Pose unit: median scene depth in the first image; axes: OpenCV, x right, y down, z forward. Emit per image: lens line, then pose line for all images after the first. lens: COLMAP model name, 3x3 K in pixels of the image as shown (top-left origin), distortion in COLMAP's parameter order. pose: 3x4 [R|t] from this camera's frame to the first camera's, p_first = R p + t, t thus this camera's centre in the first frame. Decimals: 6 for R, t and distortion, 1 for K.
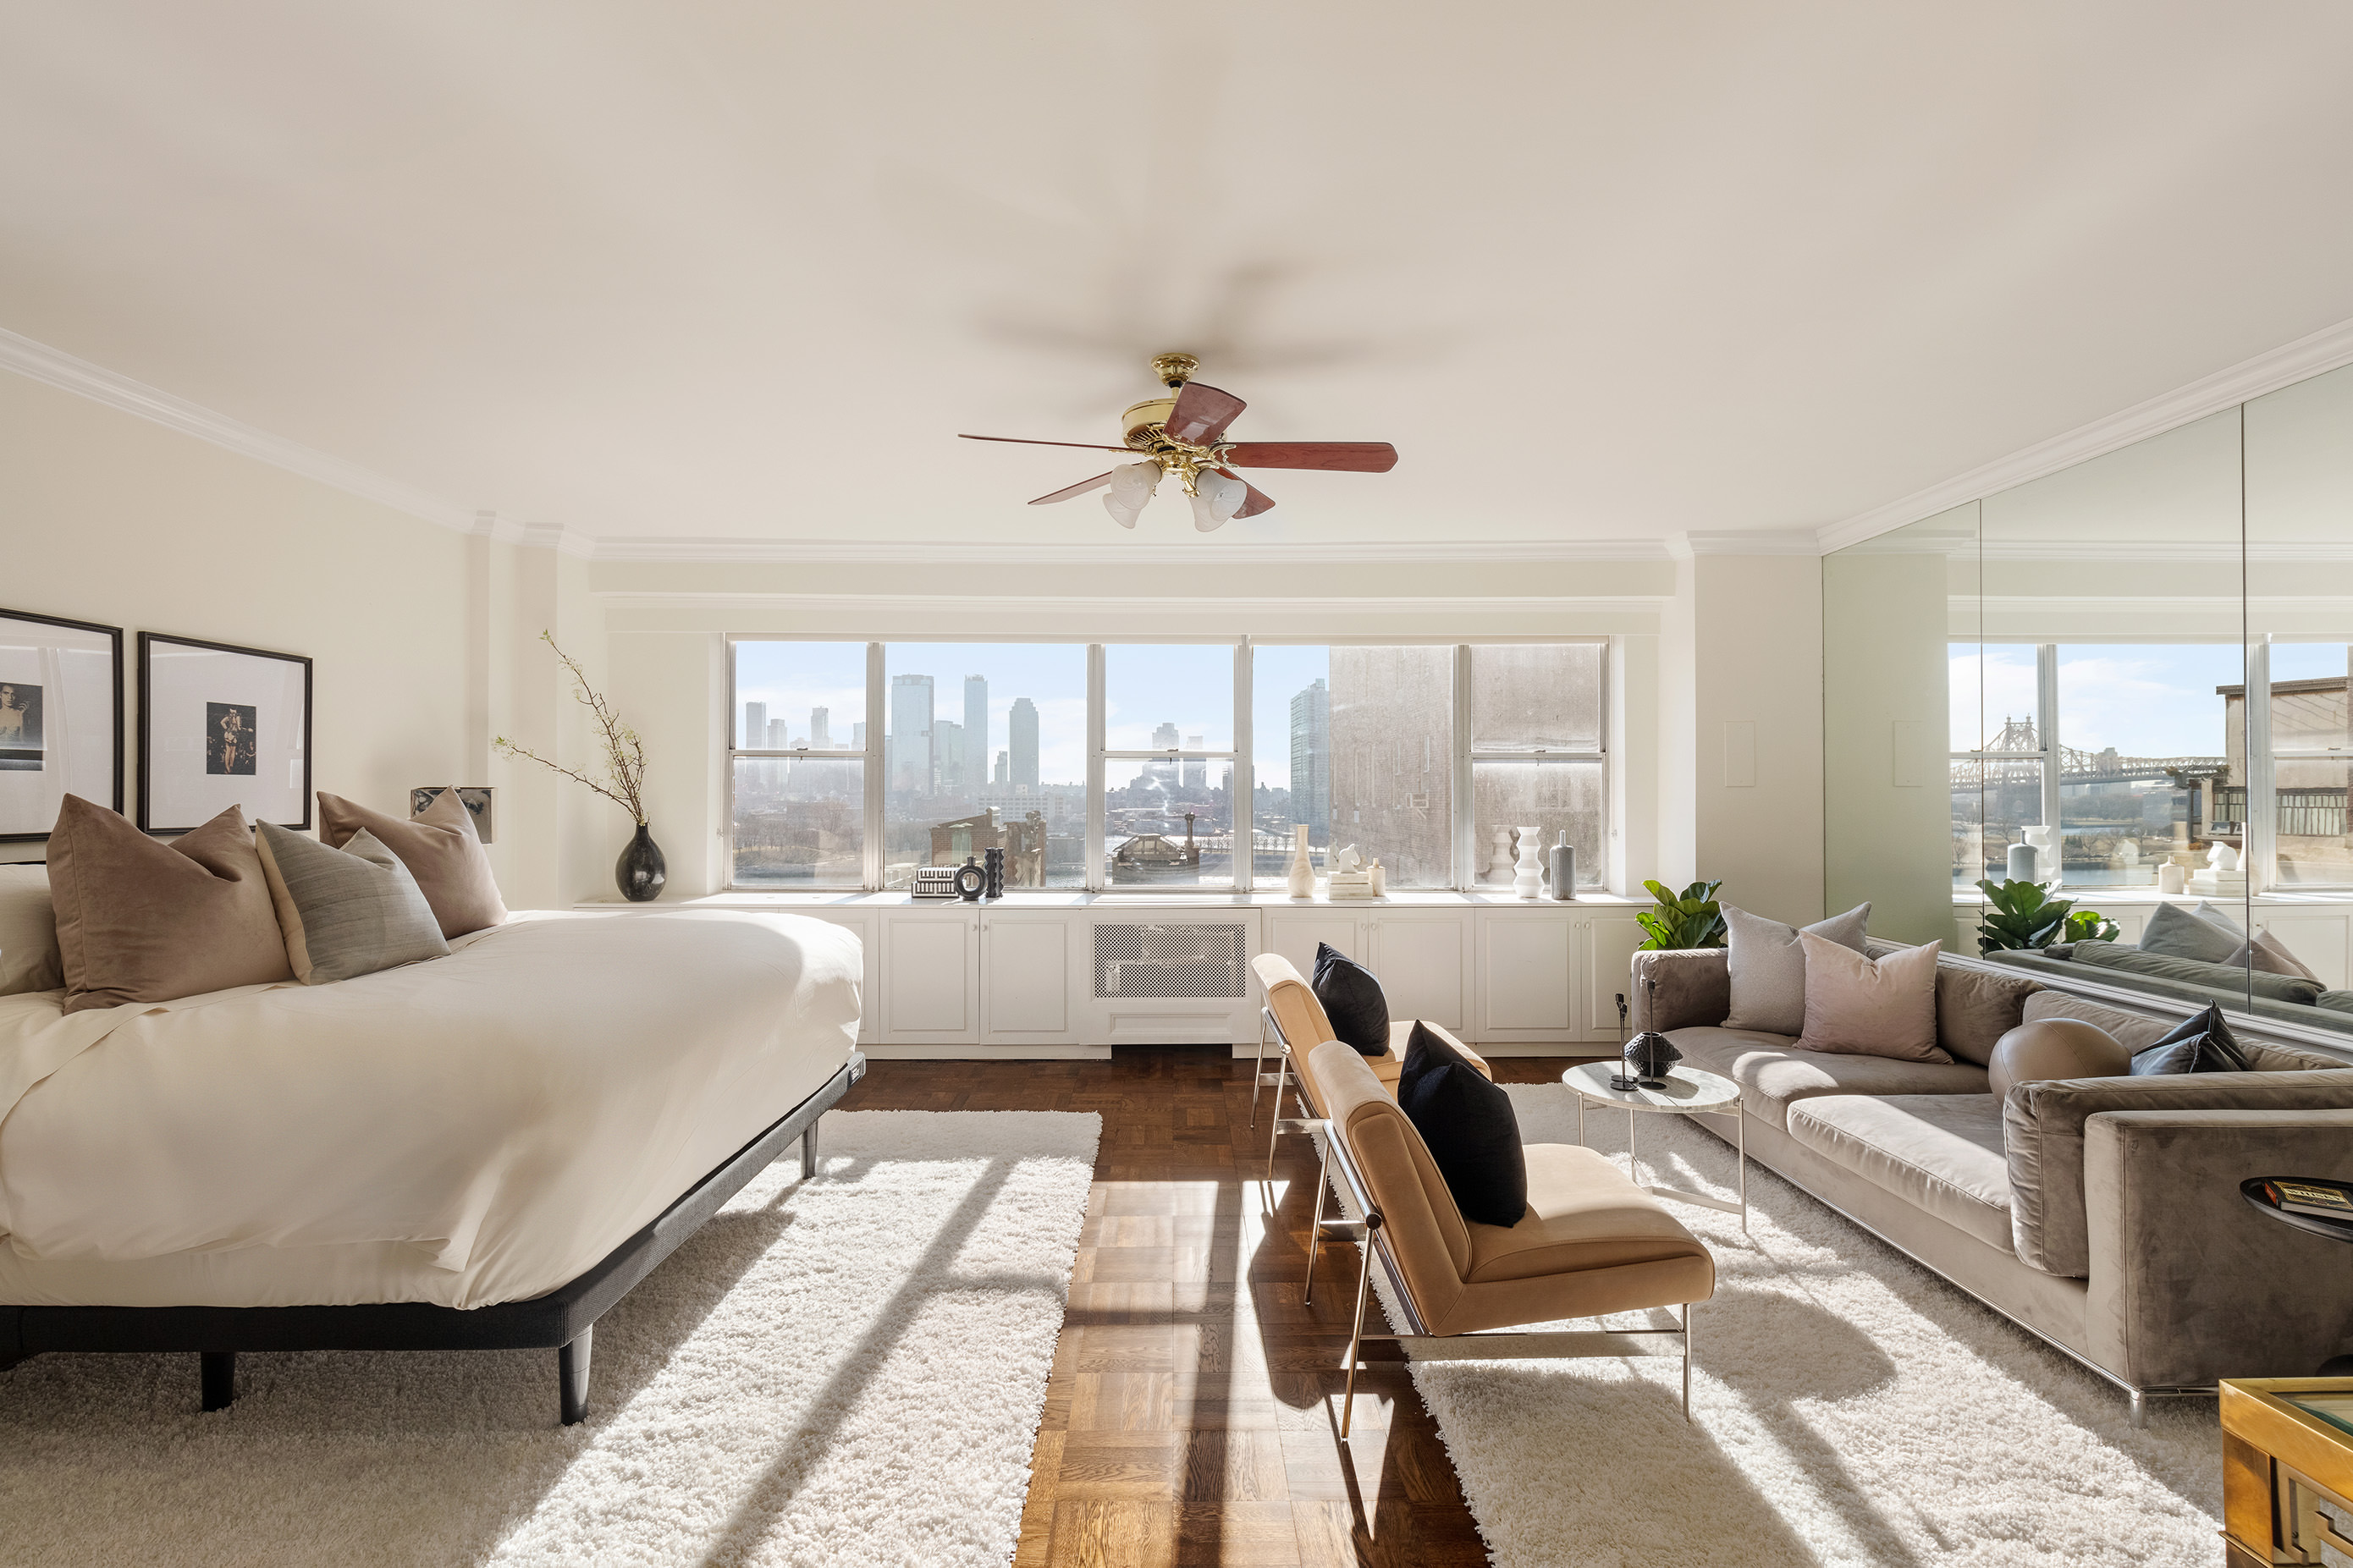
lens RADIAL K [[1087.7, 0, 1184.3], [0, 1087.7, 775.1], [0, 0, 1]] dist [0.002642, -0.000450]
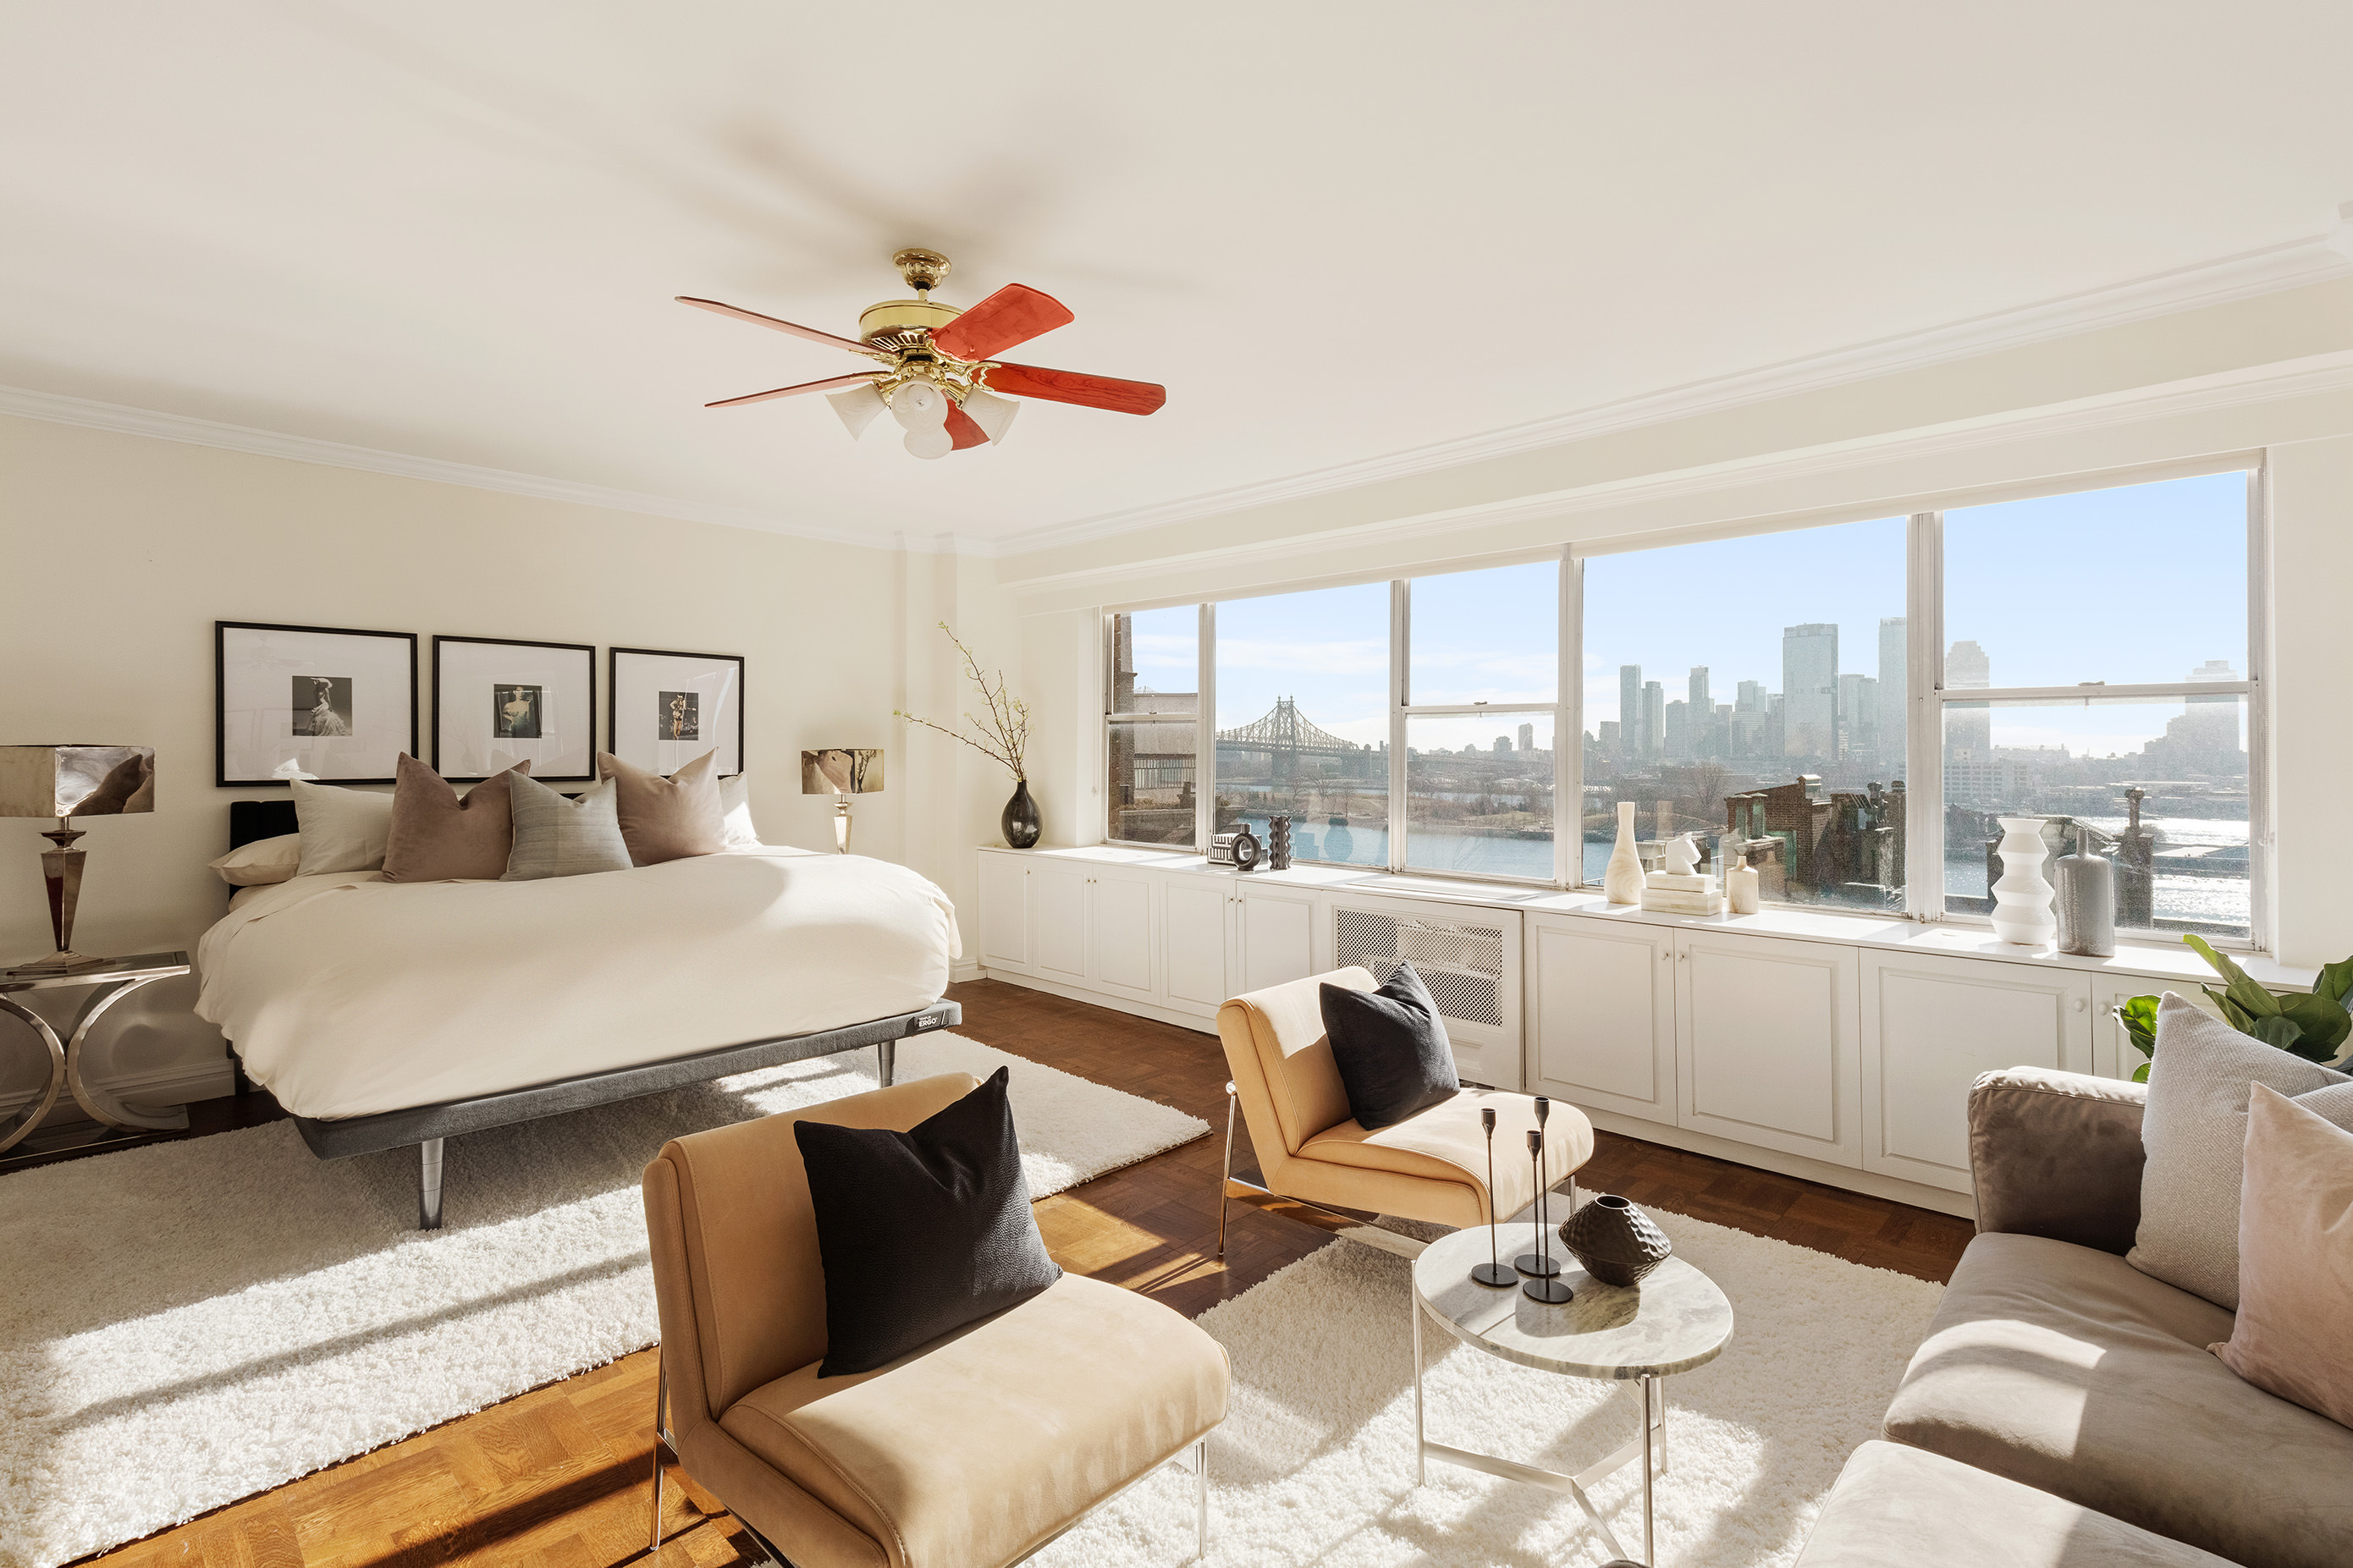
lens RADIAL K [[1087.7, 0, 1156.8], [0, 1087.7, 728.3], [0, 0, 1]] dist [0.002642, -0.000450]
pose [[0.704317, -0.014497, -0.709738, 0.422614], [0.007169, 0.999886, -0.013309, 0.005296], [0.709850, 0.004286, 0.704340, 0.295309]]
